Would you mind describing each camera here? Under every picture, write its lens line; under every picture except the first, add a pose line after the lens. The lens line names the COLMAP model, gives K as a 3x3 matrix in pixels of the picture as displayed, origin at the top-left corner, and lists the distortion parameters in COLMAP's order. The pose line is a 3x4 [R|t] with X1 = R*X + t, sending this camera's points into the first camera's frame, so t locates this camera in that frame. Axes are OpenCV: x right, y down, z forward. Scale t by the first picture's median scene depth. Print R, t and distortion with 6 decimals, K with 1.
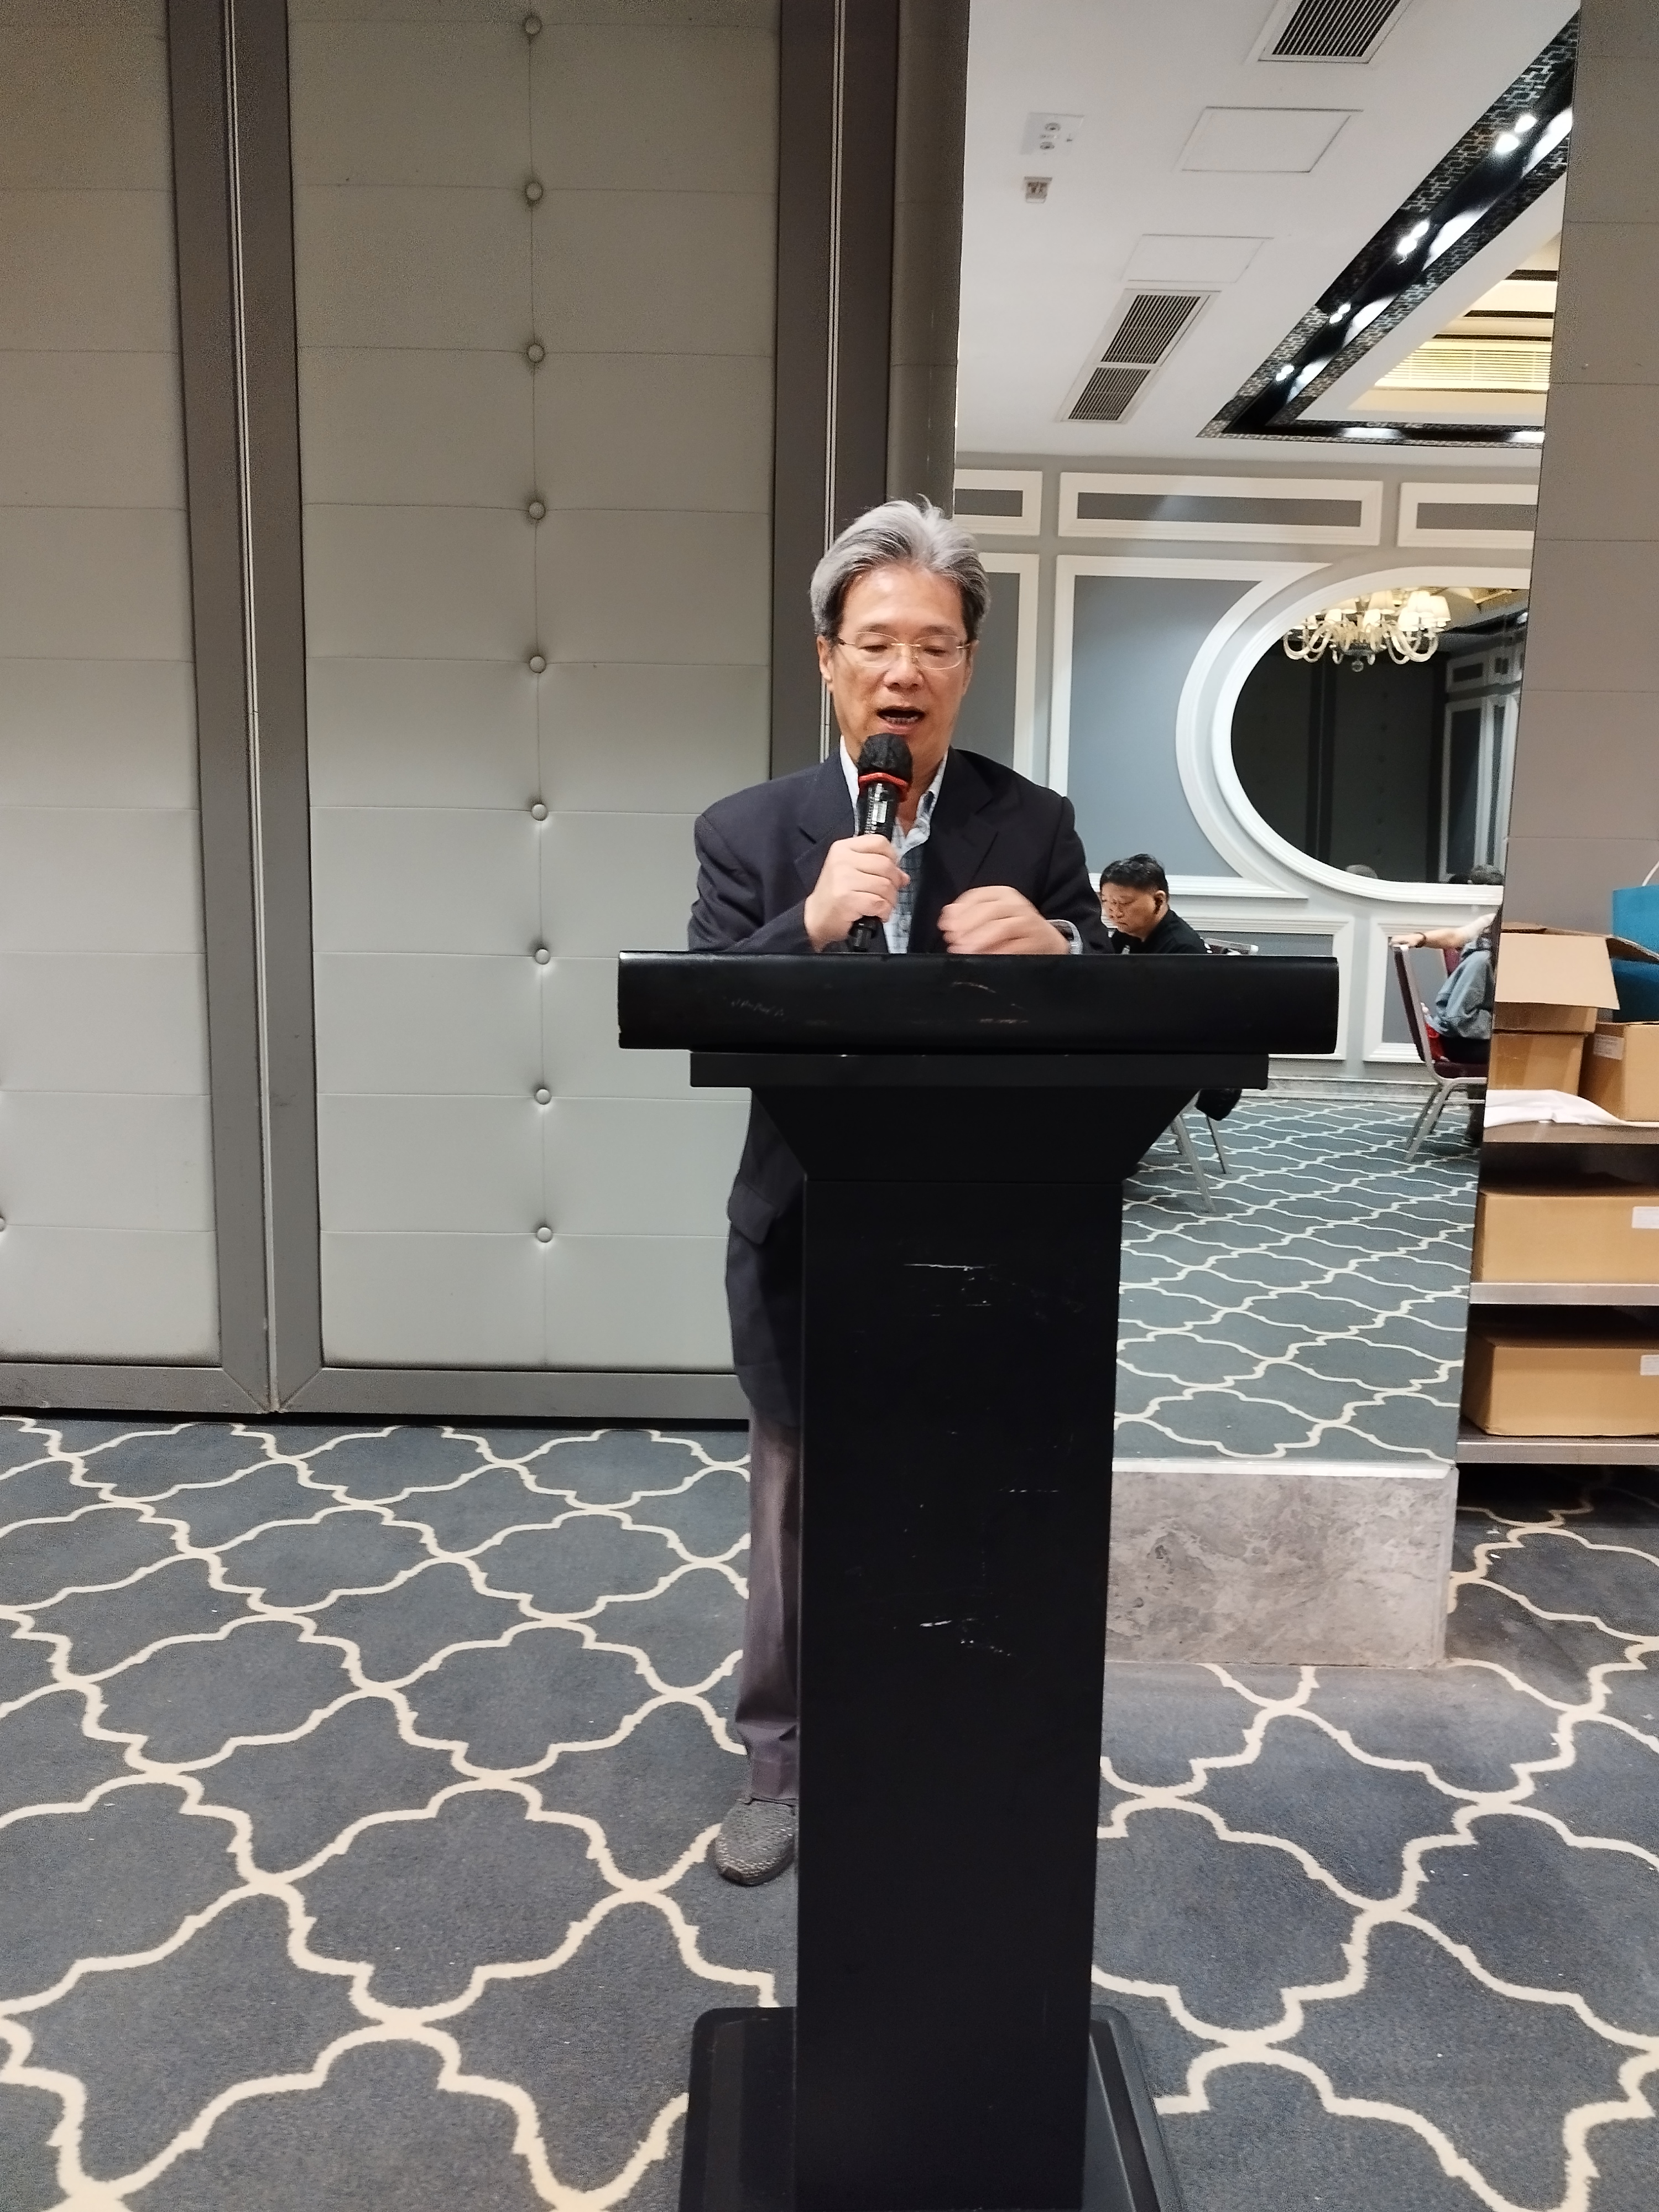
lens RADIAL K [[1544.0, 0, 845.5], [0, 1544.0, 1116.3], [0, 0, 1]] dist [-0.009704, -0.006908]
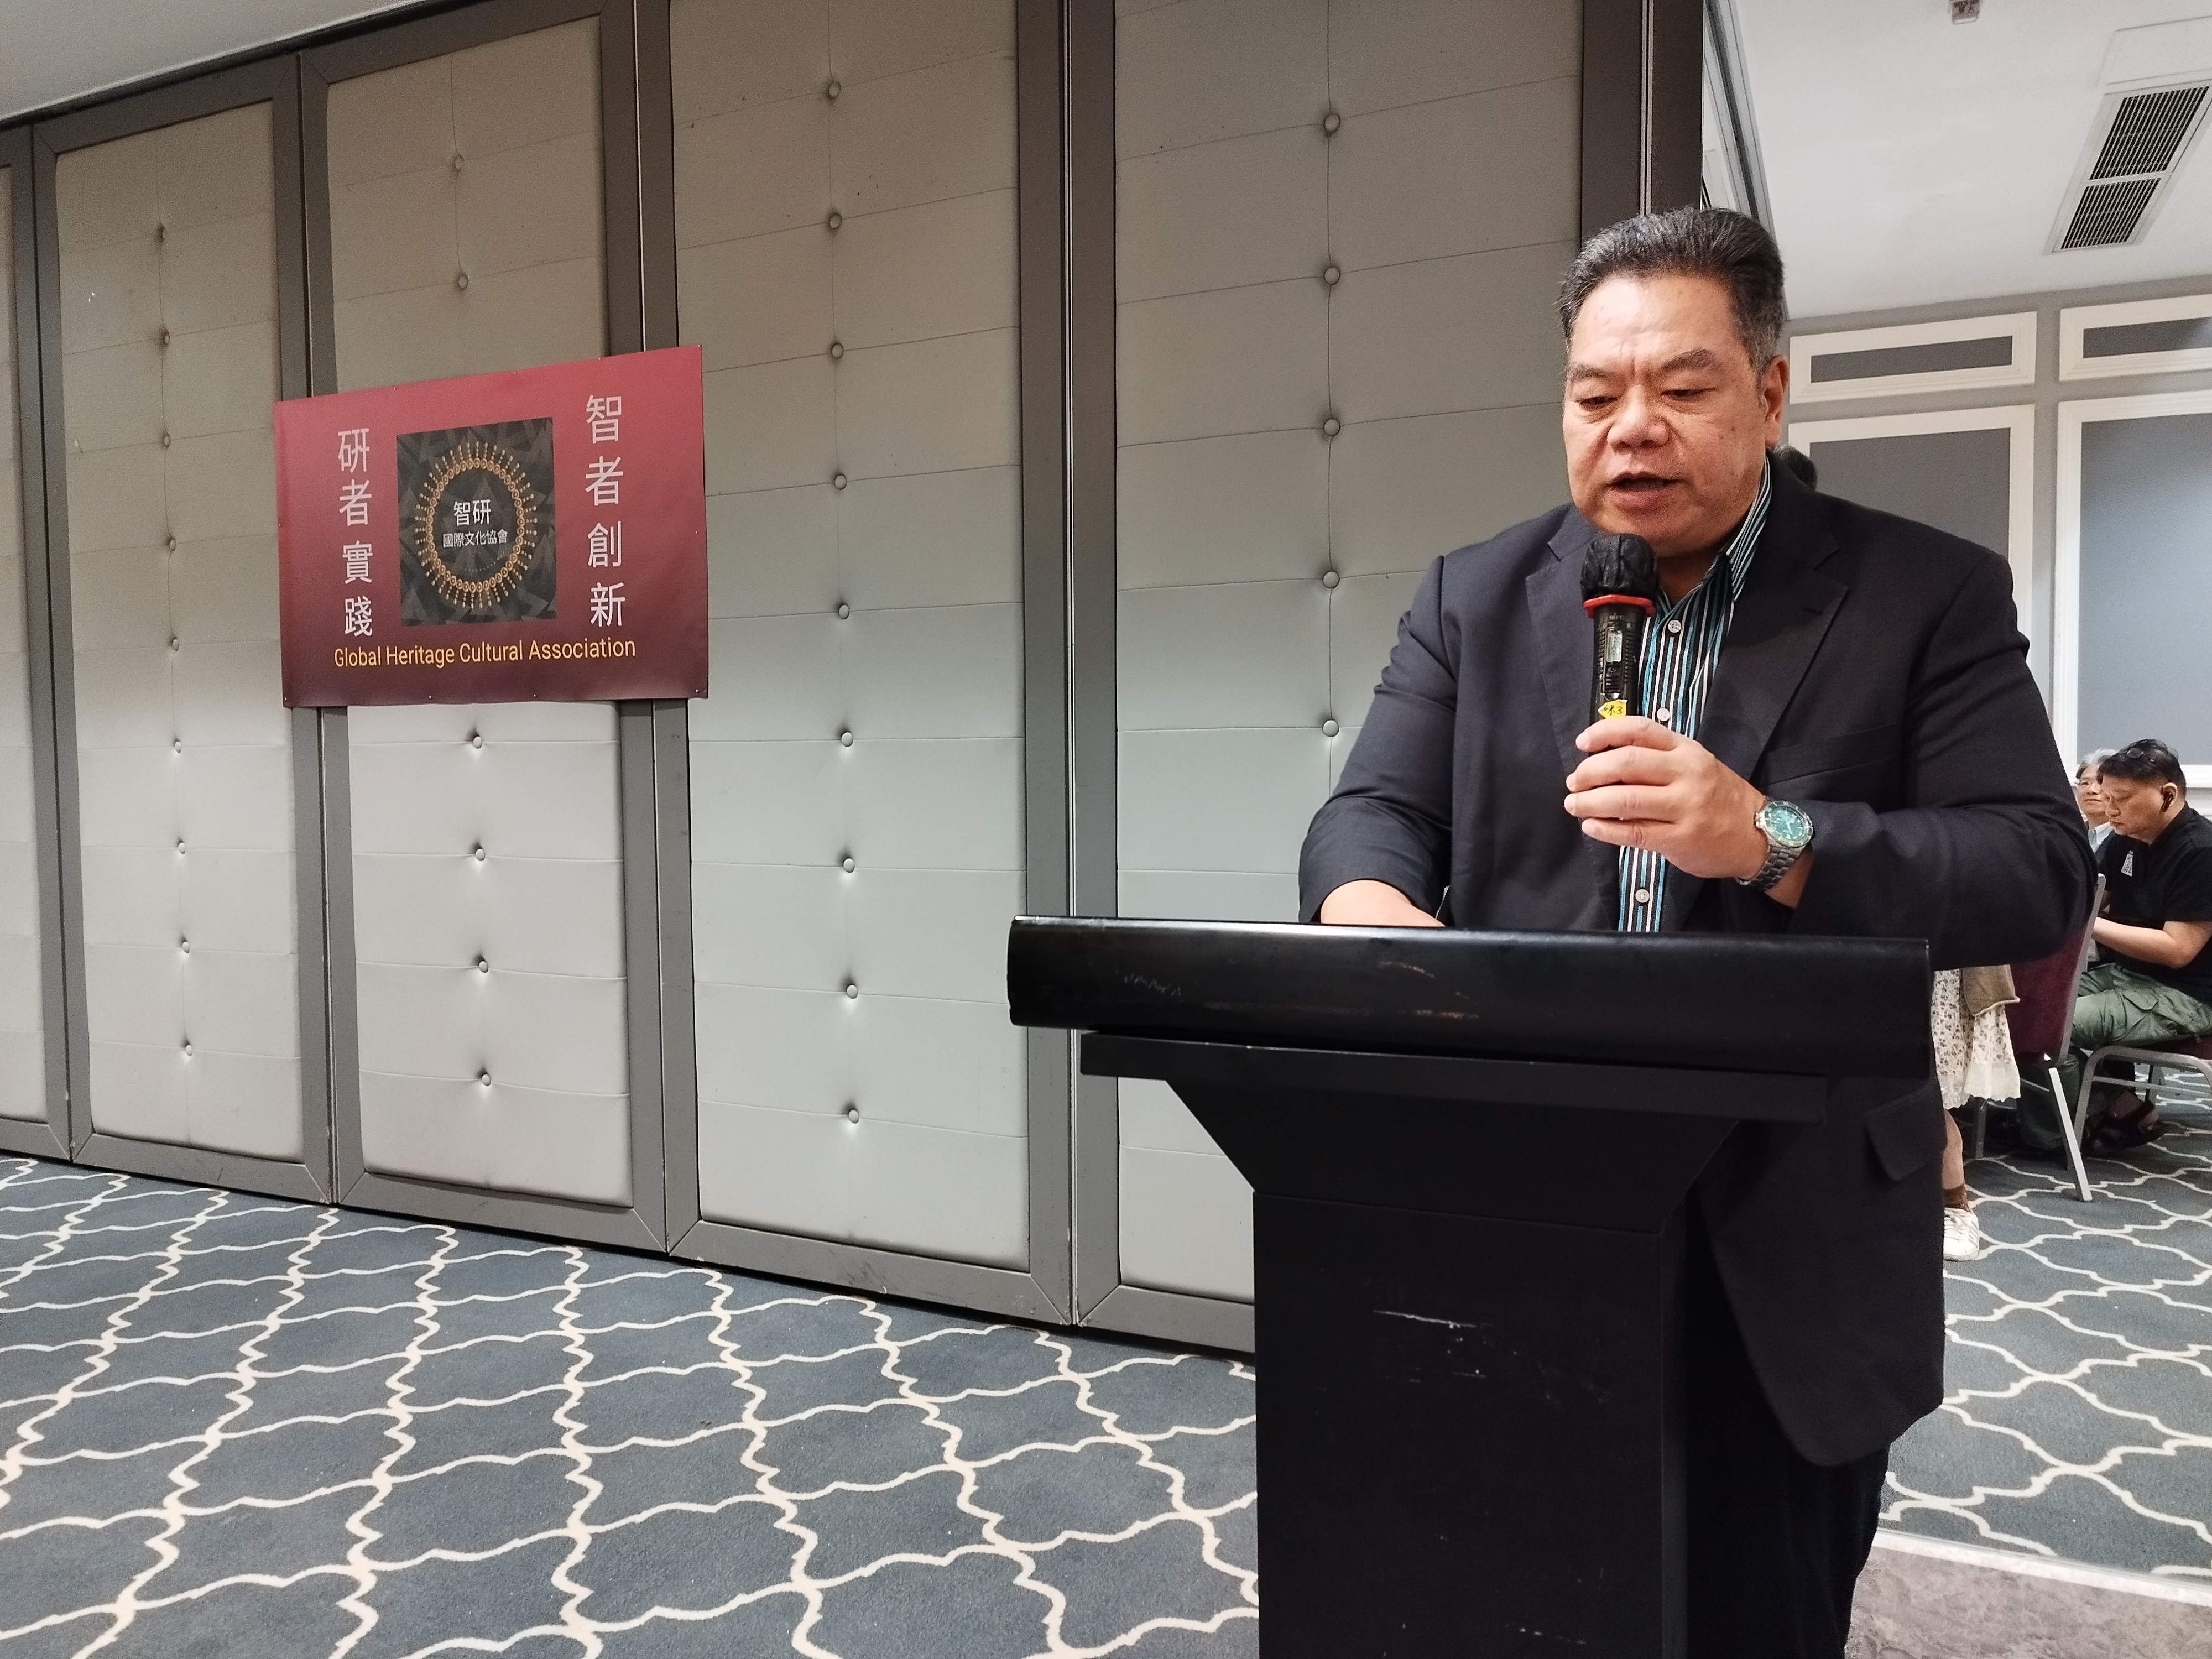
lens RADIAL K [[1544.0, 0, 1111.9], [0, 1544.0, 841.0], [0, 0, 1]] dist [-0.009704, -0.006908]
pose [[0.903033, -0.008160, -0.429494, 0.094634], [-0.040418, 0.993770, -0.103860, -0.020028], [0.427666, 0.111148, 0.897077, 0.078811]]
